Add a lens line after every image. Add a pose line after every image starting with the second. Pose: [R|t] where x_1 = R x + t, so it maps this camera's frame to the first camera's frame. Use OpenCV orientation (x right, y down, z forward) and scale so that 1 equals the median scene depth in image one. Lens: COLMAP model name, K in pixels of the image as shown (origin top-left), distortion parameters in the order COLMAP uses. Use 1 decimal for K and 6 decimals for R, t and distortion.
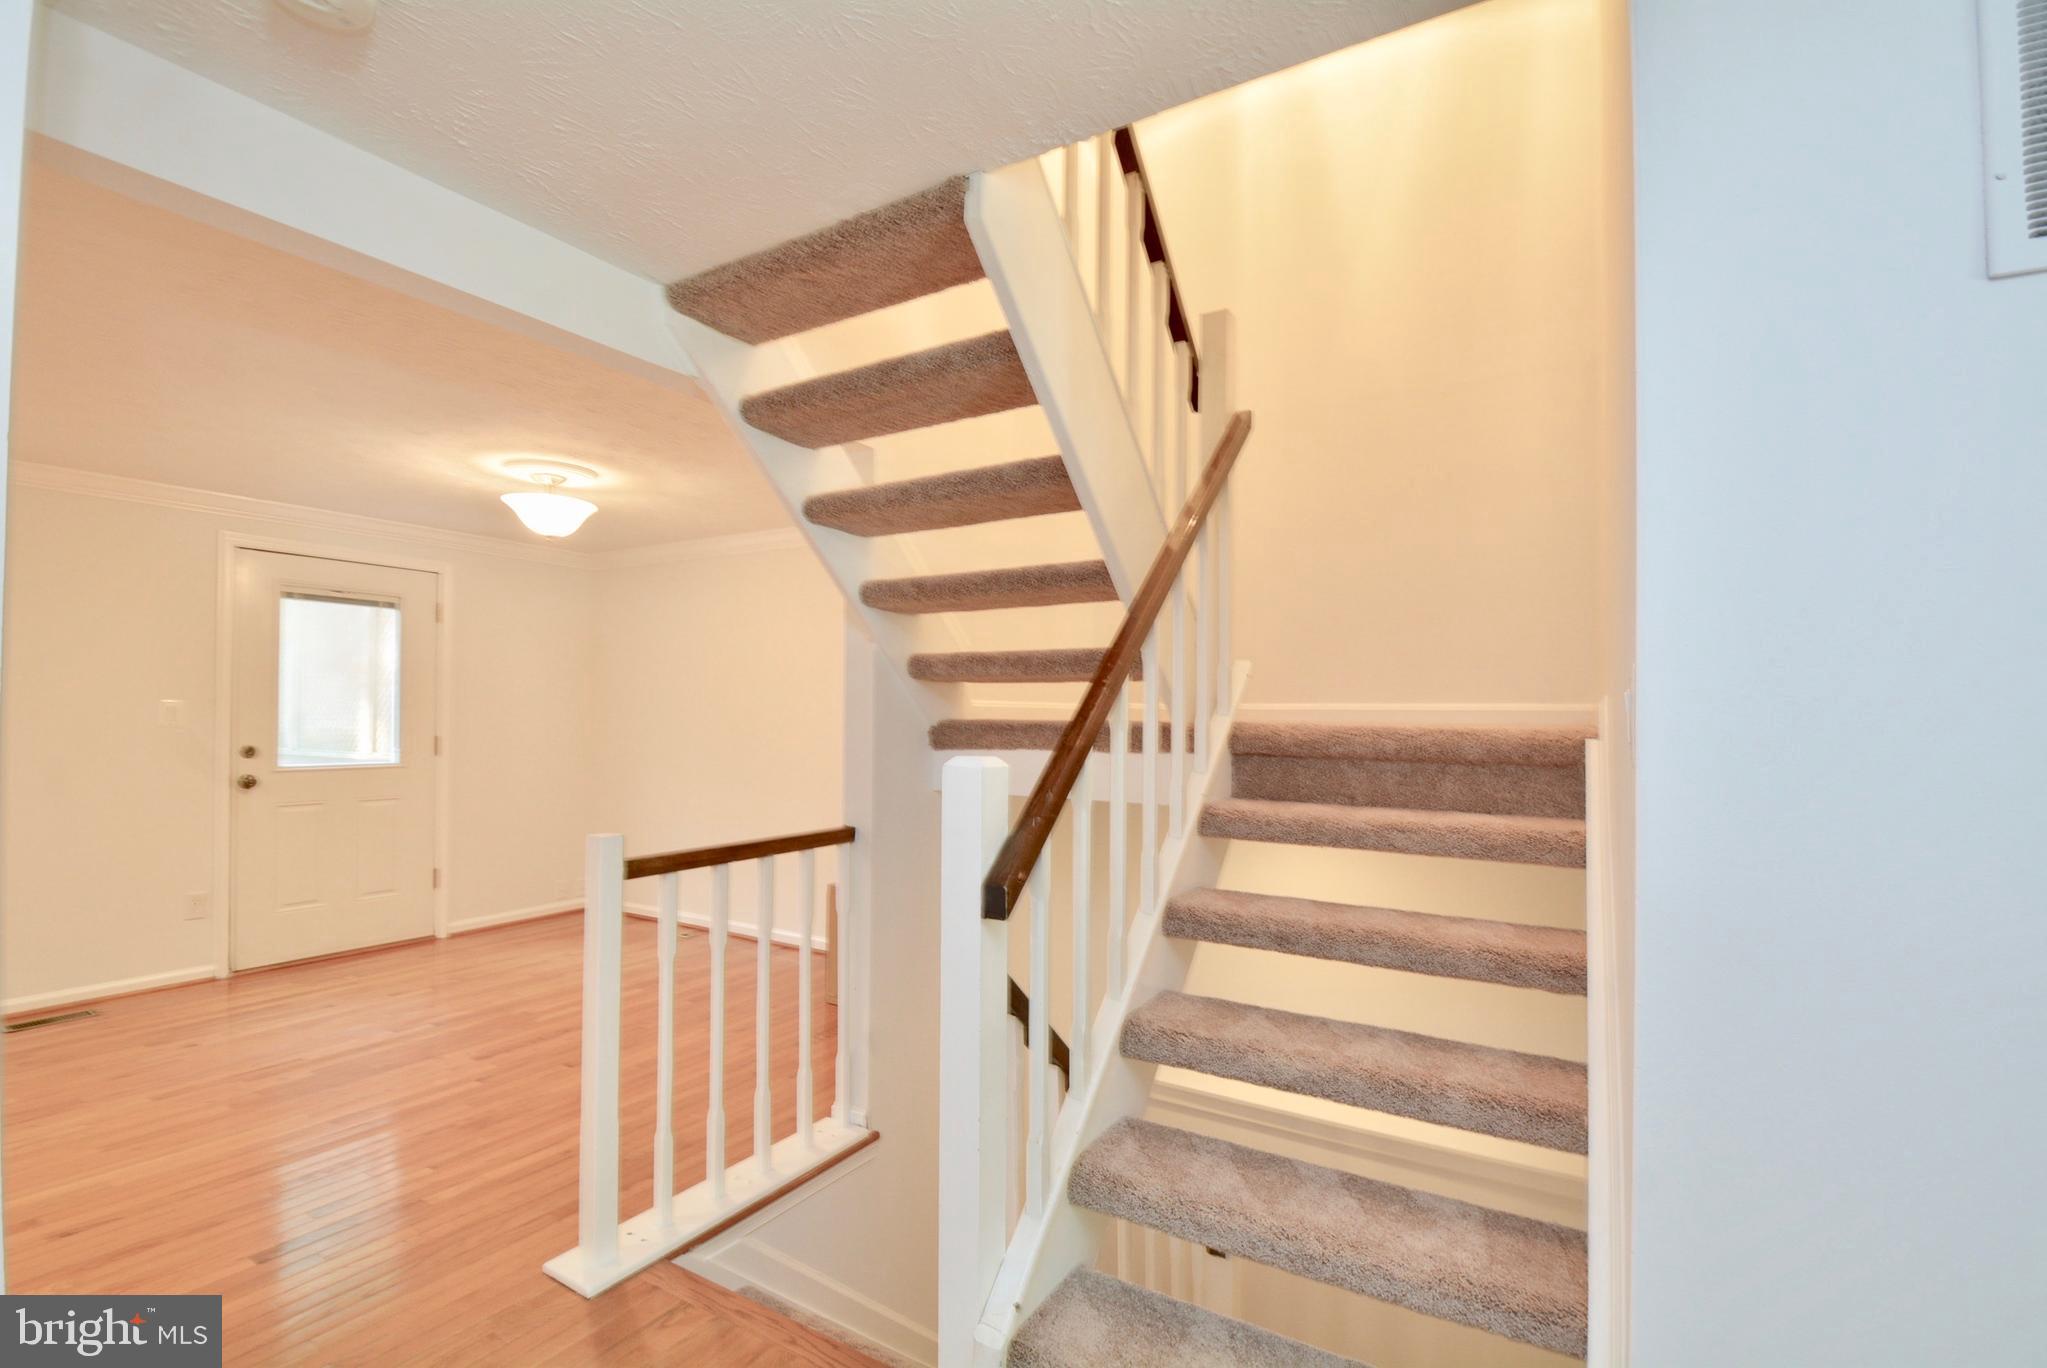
lens RADIAL K [[916.8, 0, 1062.5], [0, 916.8, 715.1], [0, 0, 1]] dist [0.018349, -0.023363]
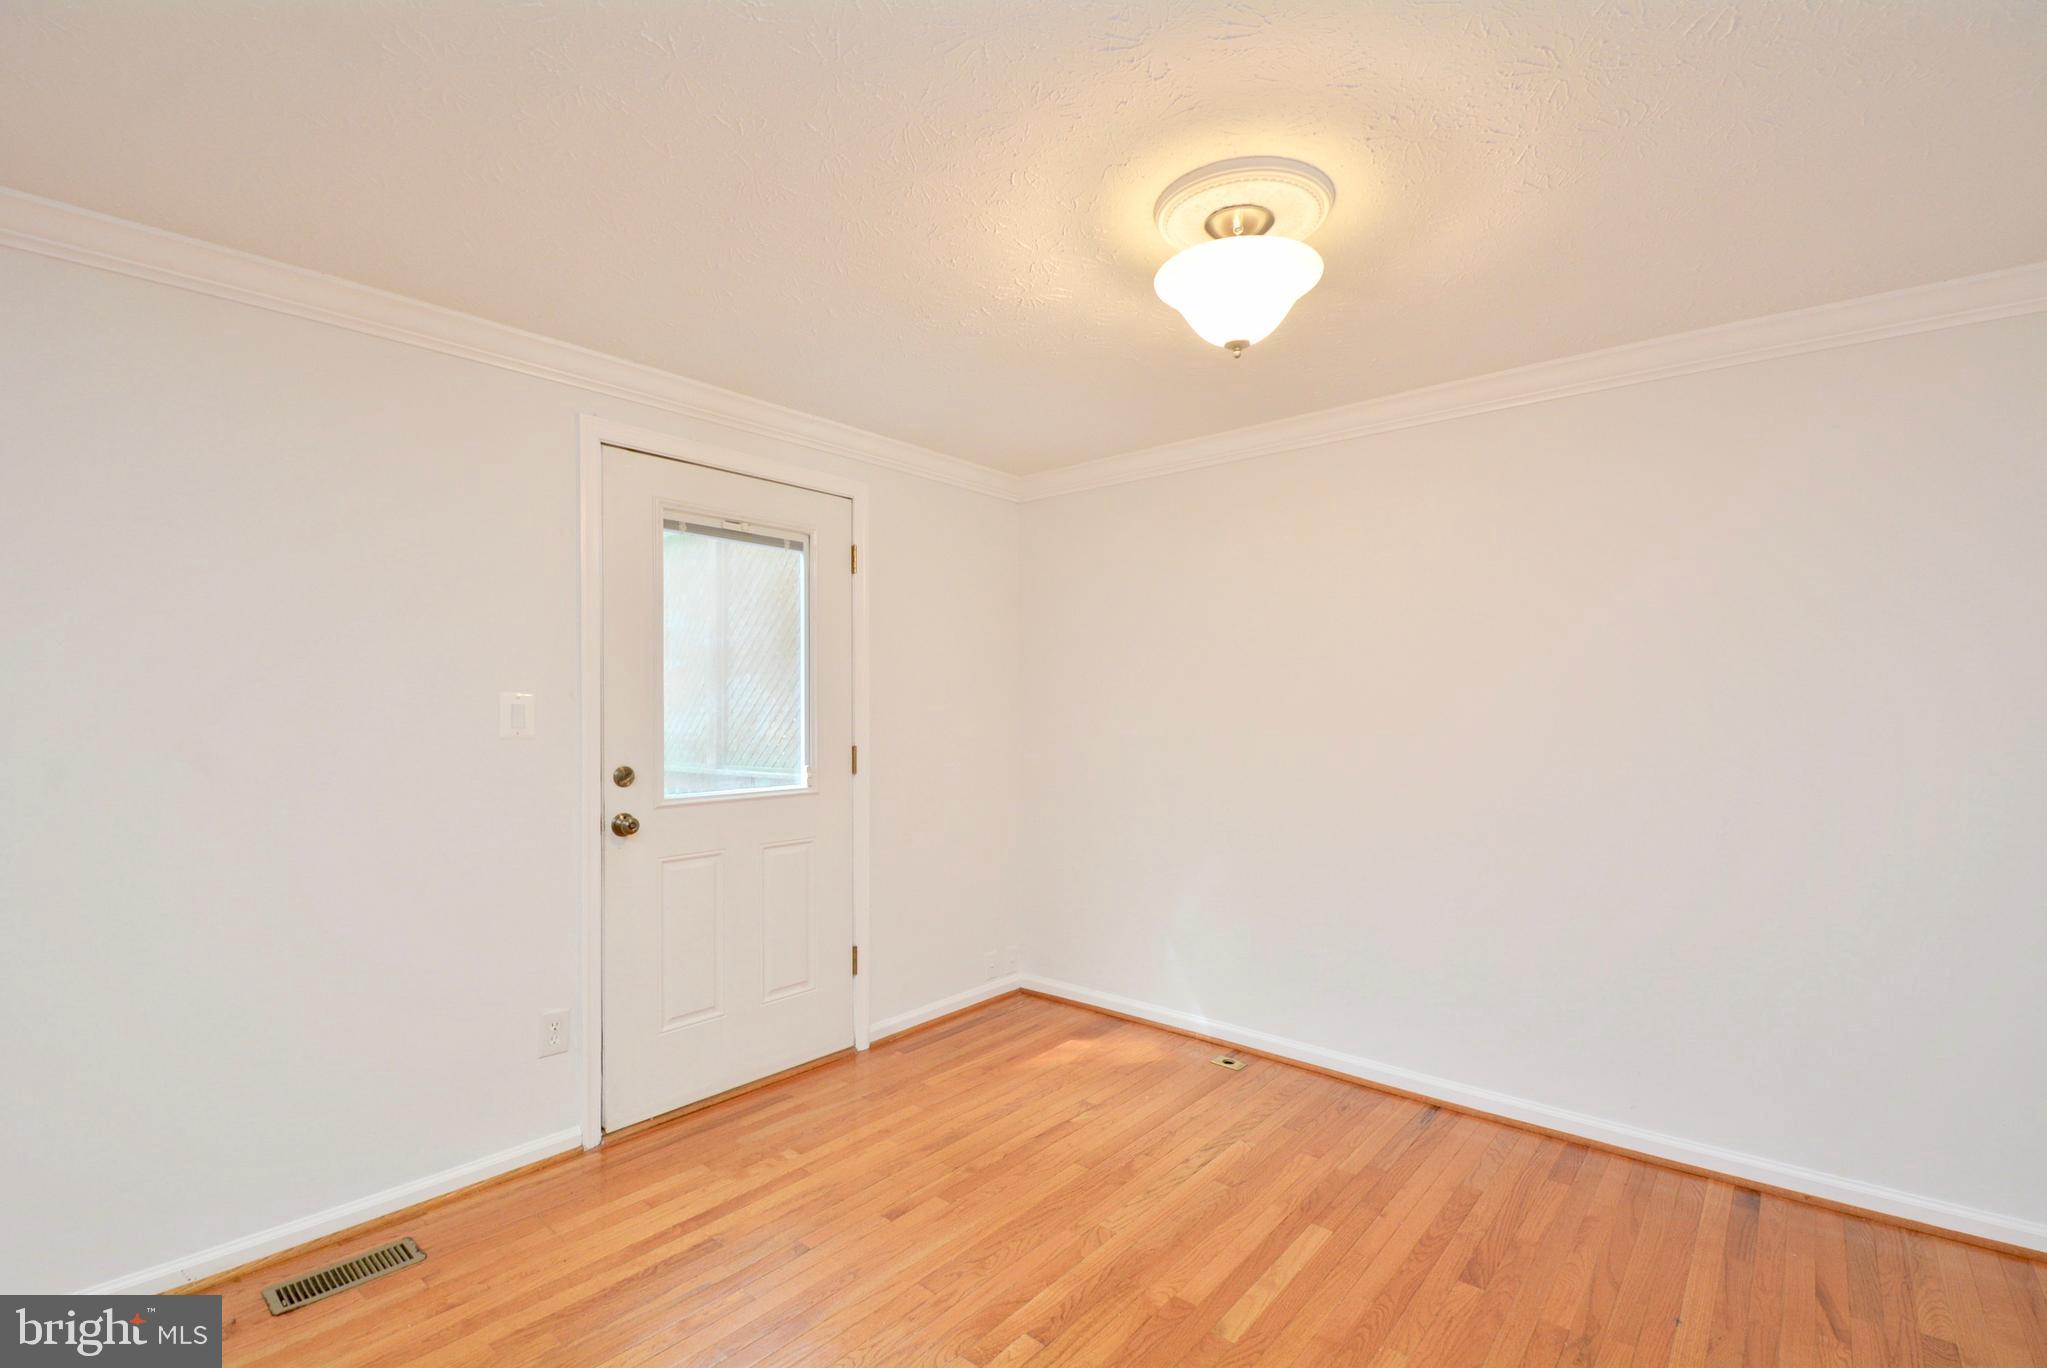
lens RADIAL K [[916.8, 0, 1062.5], [0, 916.8, 715.1], [0, 0, 1]] dist [0.018349, -0.023363]
pose [[0.986174, -0.015589, -0.164980, -0.492543], [0.015623, 0.999877, -0.001088, 0.004119], [0.164977, -0.001504, 0.986296, 0.437612]]
